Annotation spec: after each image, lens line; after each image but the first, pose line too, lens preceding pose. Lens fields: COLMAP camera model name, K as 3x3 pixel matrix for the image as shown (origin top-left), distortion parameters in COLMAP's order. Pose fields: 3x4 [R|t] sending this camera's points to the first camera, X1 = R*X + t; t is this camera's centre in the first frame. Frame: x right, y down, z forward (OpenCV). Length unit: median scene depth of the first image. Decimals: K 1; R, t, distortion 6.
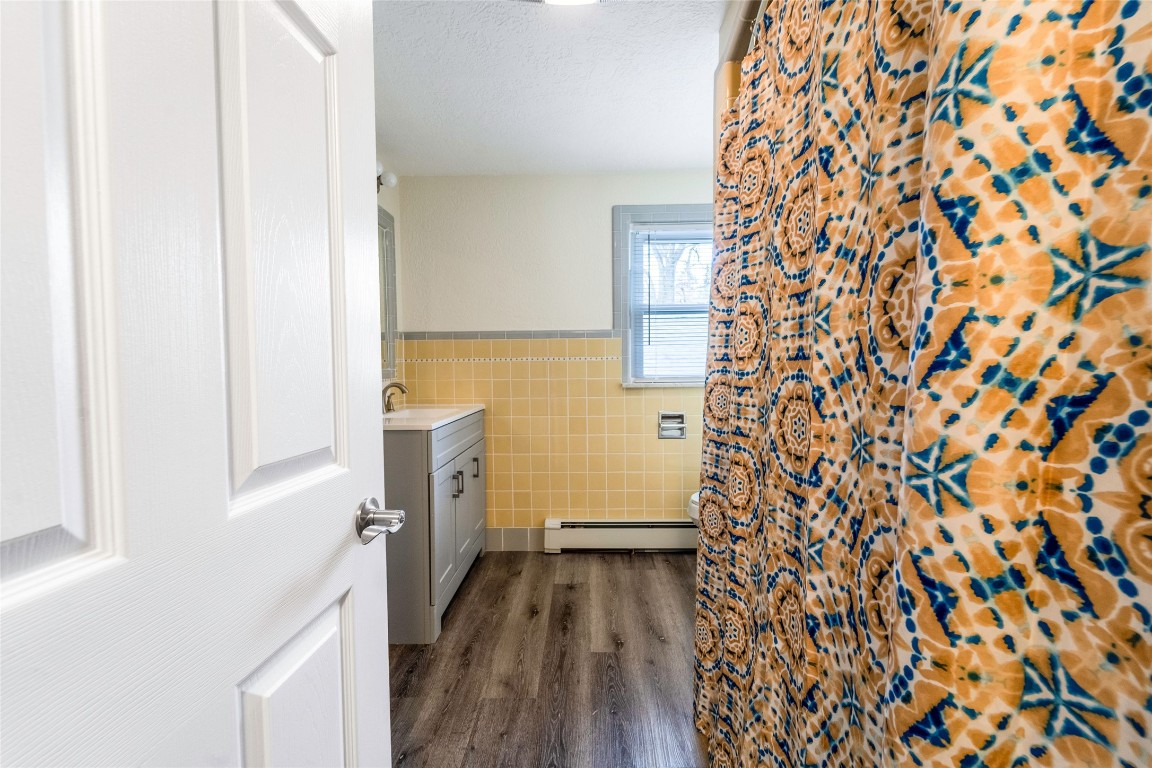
lens RADIAL K [[478.6, 0, 575.0], [0, 478.6, 379.2], [0, 0, 1]] dist [-0.000525, -0.000282]
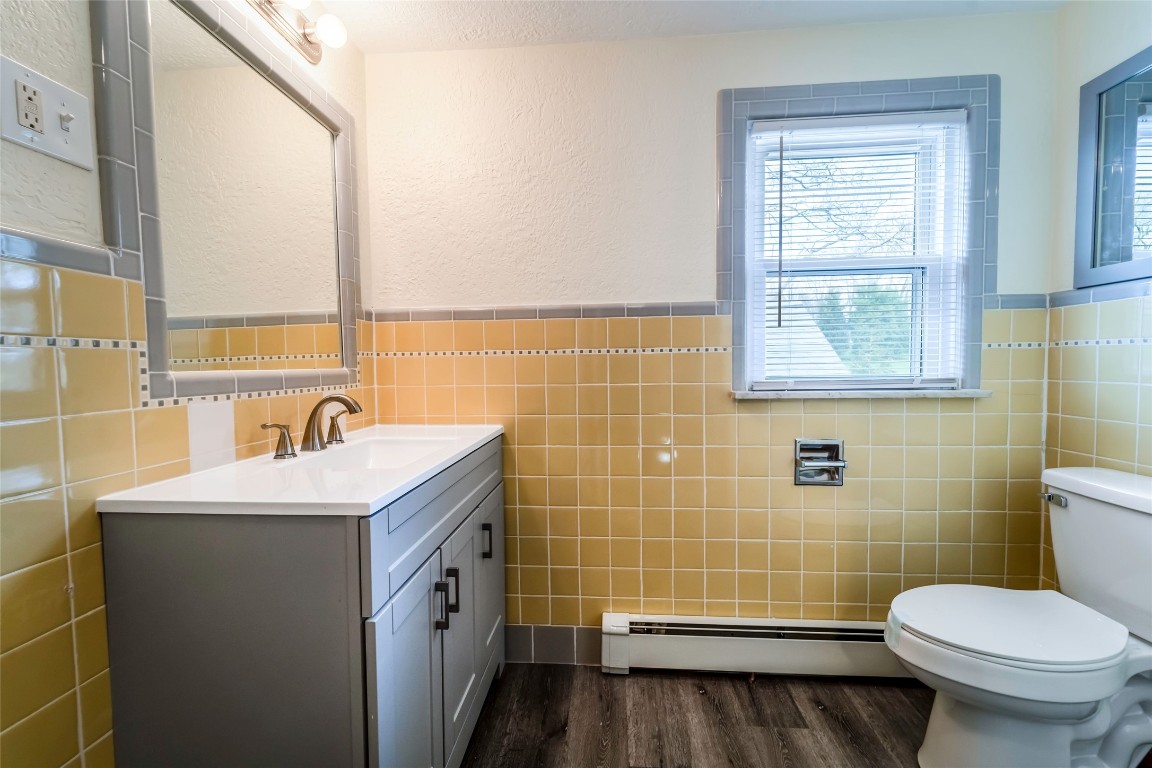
lens RADIAL K [[478.6, 0, 575.0], [0, 478.6, 379.2], [0, 0, 1]] dist [-0.000525, -0.000282]
pose [[0.998540, -0.000611, -0.054014, -0.065091], [0.000664, 0.999999, 0.000950, -0.007719], [0.054014, -0.000984, 0.998540, 0.395476]]
